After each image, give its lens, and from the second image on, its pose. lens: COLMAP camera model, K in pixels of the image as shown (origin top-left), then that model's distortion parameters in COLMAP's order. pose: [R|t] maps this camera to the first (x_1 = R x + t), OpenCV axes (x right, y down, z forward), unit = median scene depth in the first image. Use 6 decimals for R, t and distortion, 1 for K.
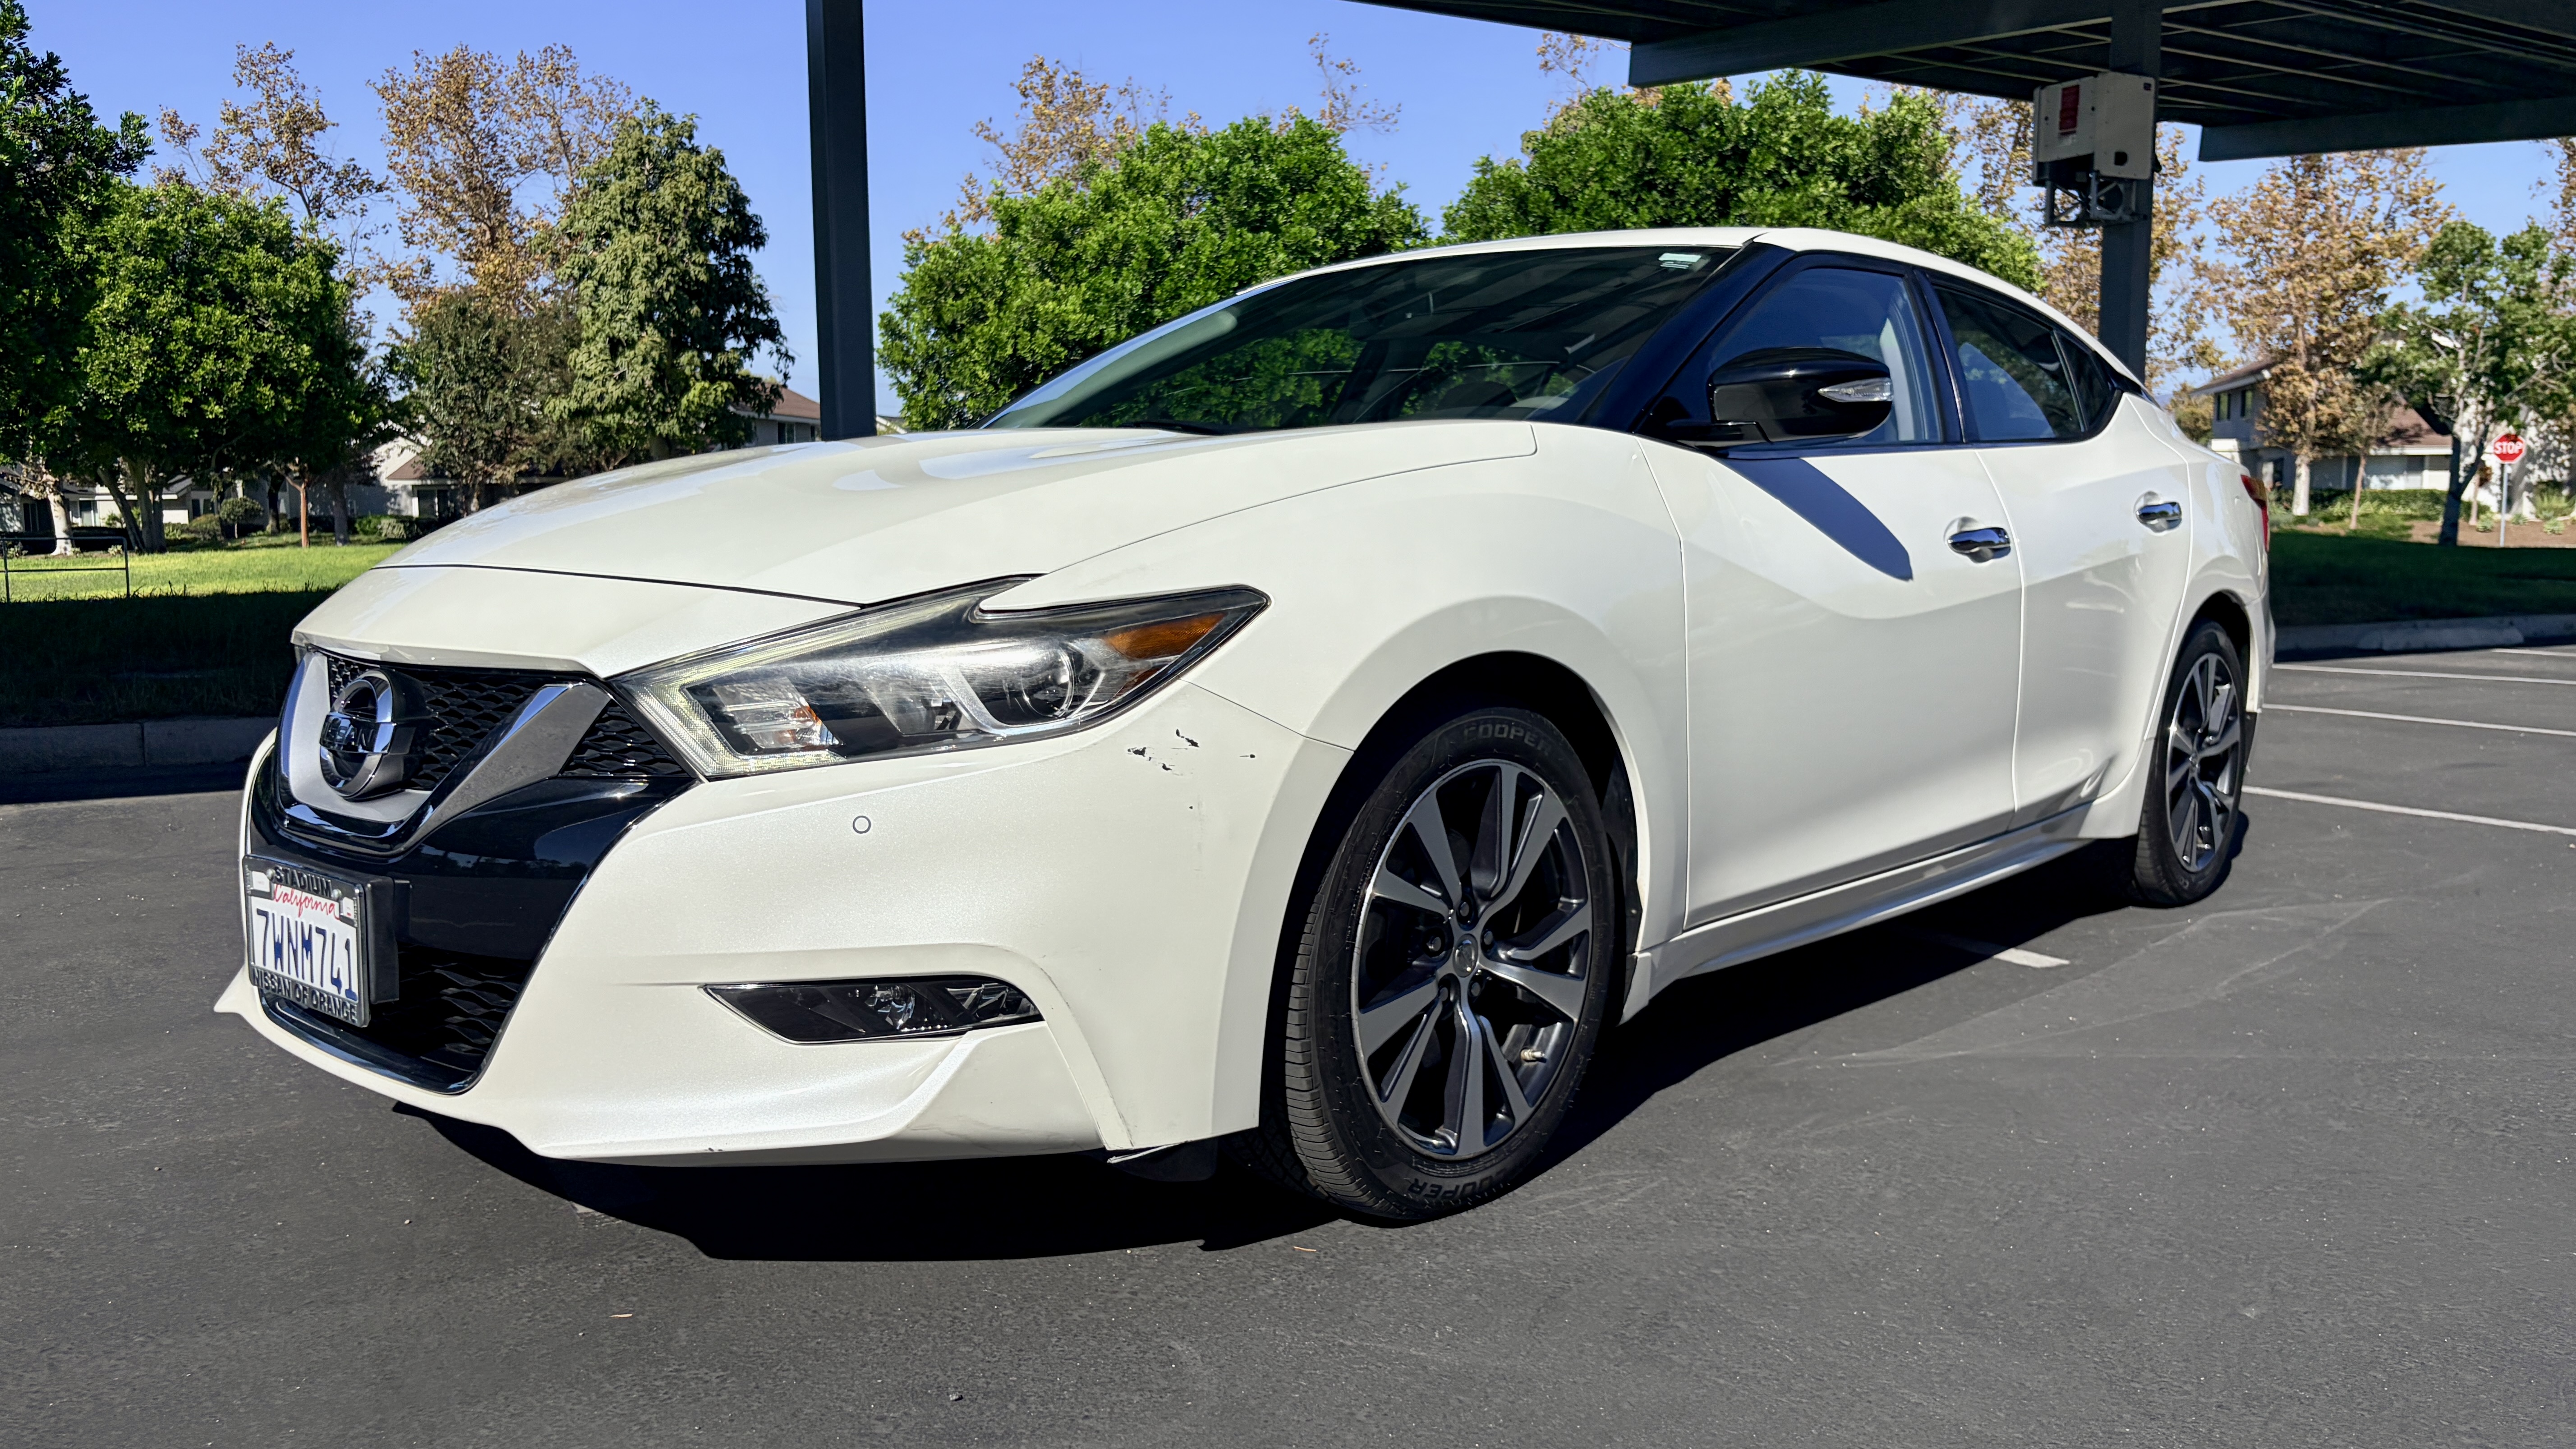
lens RADIAL K [[1997.6, 0, 1288.0], [0, 1997.6, 724.5], [0, 0, 1]] dist [0.014497, 0.006145]
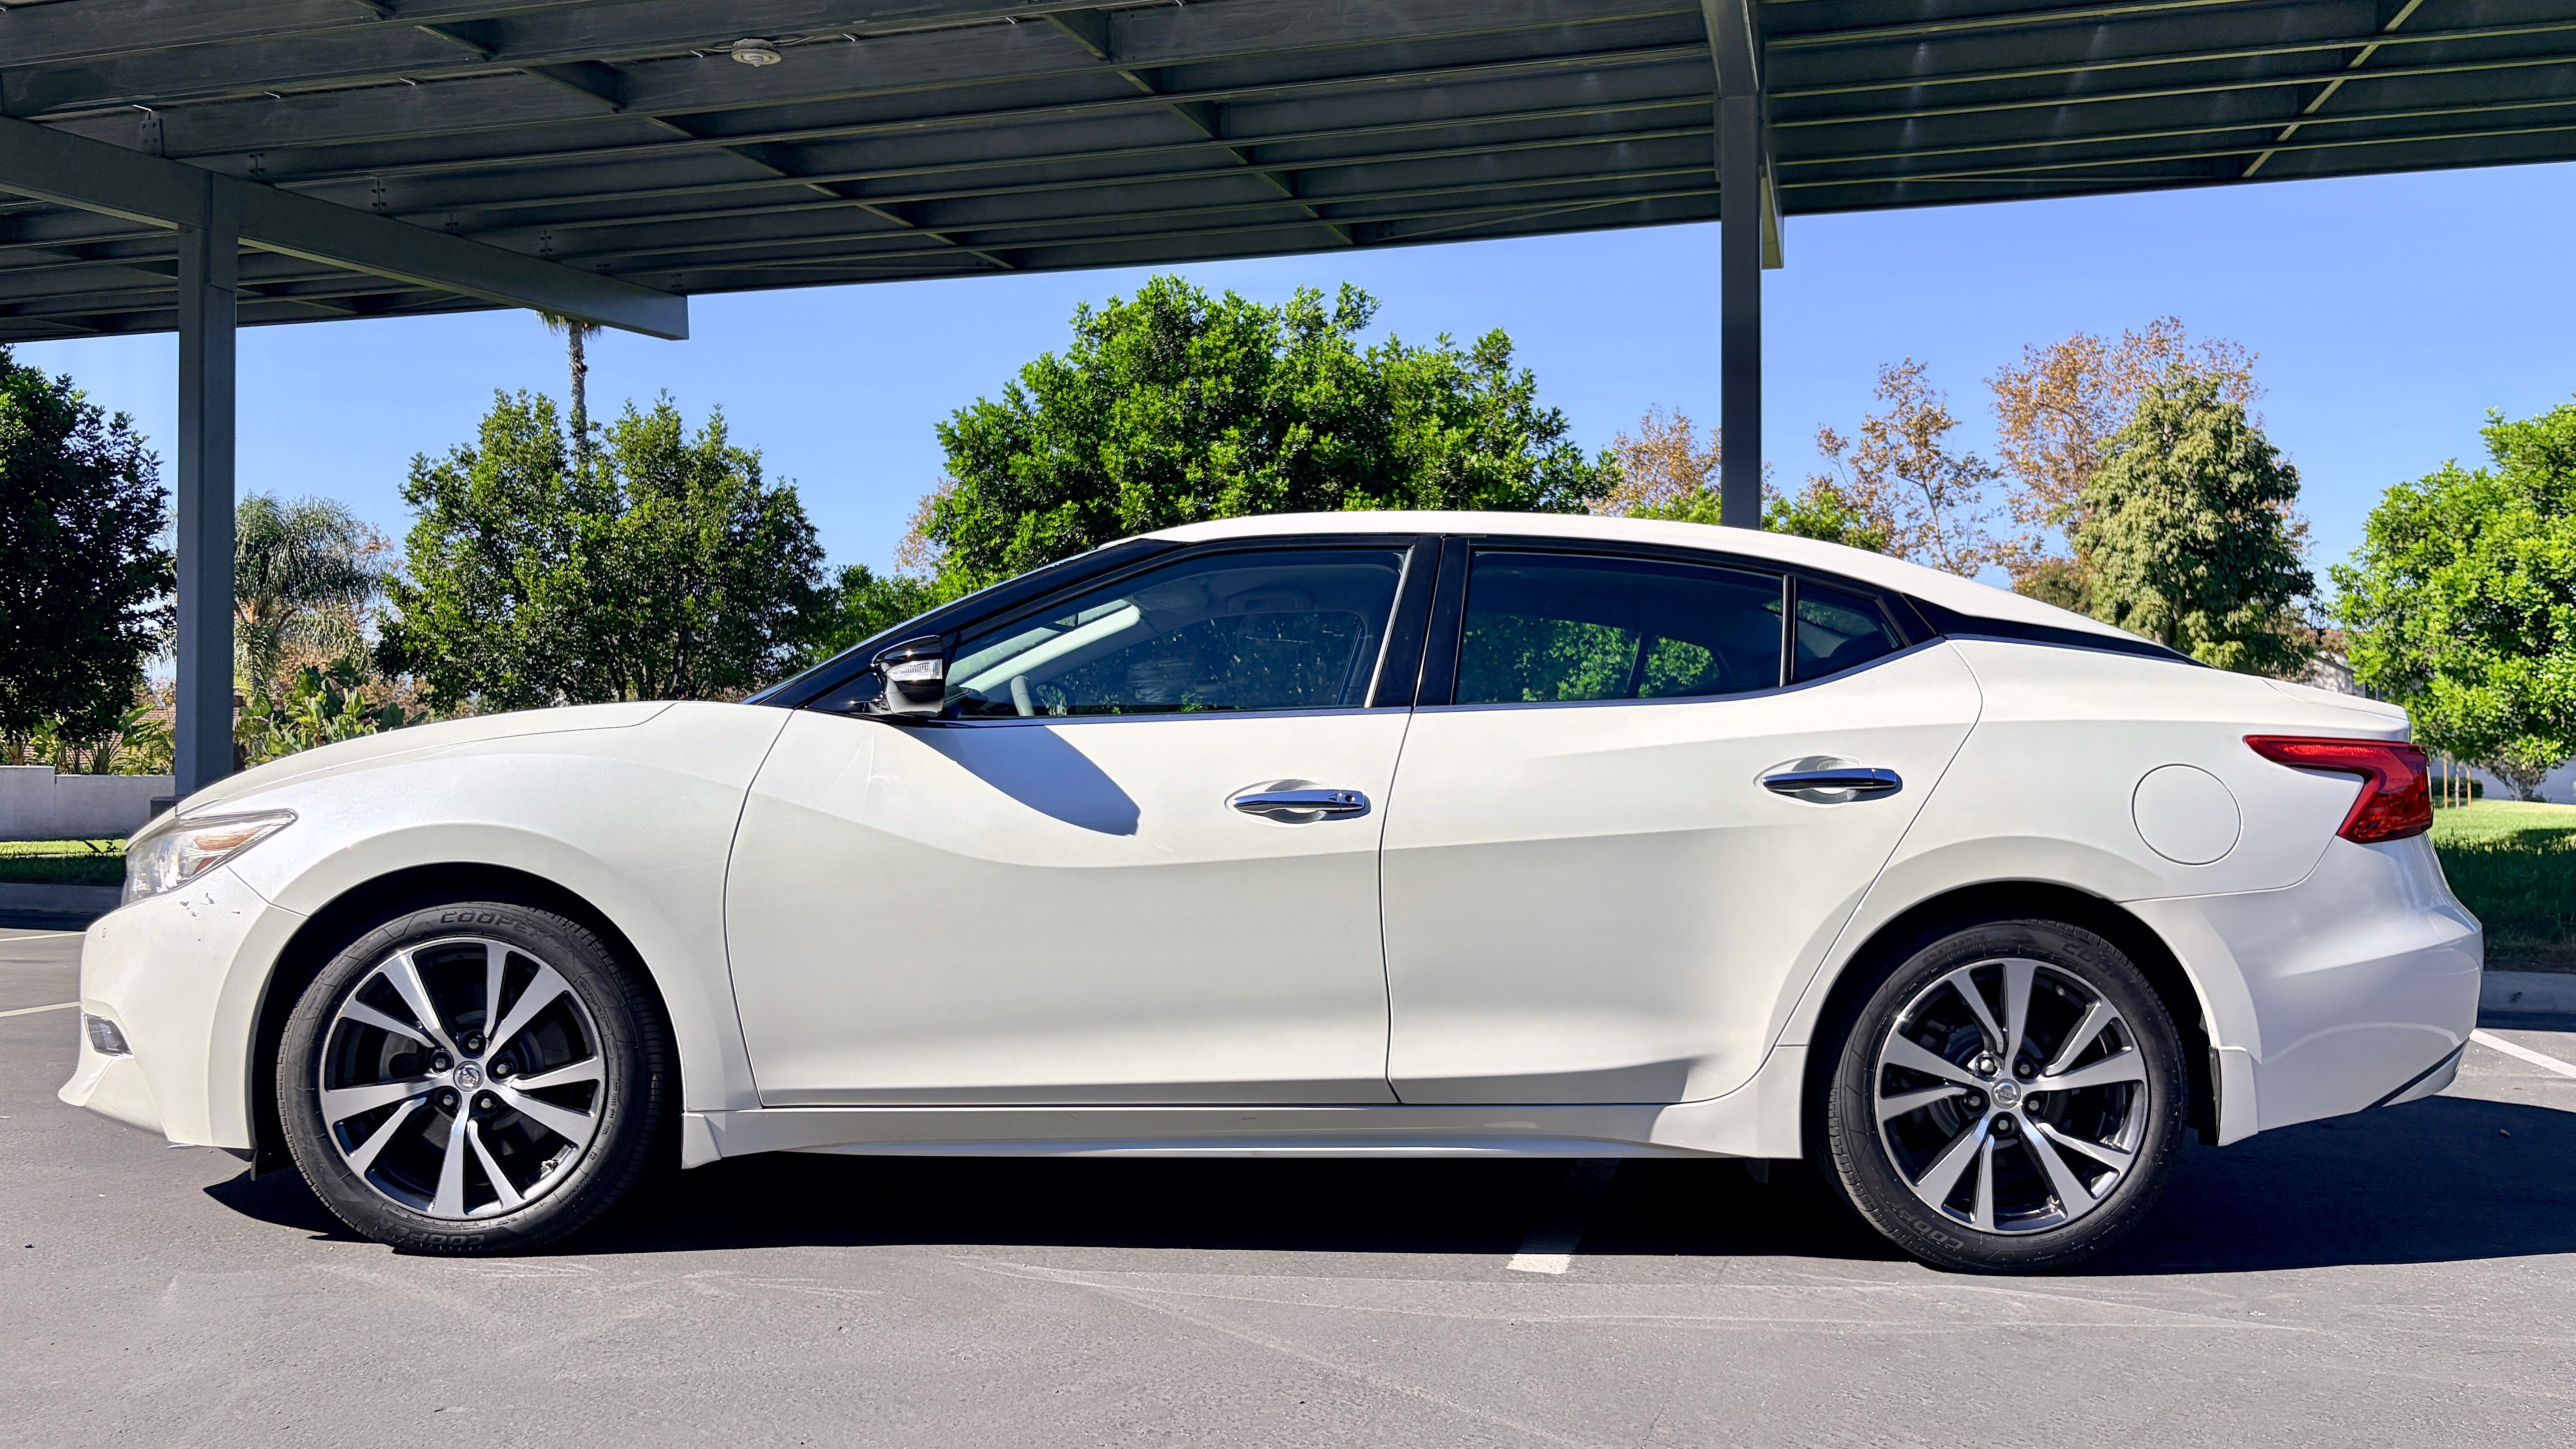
lens RADIAL K [[2010.3, 0, 1288.0], [0, 2010.3, 724.5], [0, 0, 1]] dist [0.020771, -0.001232]
pose [[0.675647, -0.009978, -0.737158, 0.123443], [-0.086863, 0.991866, -0.093040, -0.003984], [0.732090, 0.126894, 0.669284, 0.034095]]
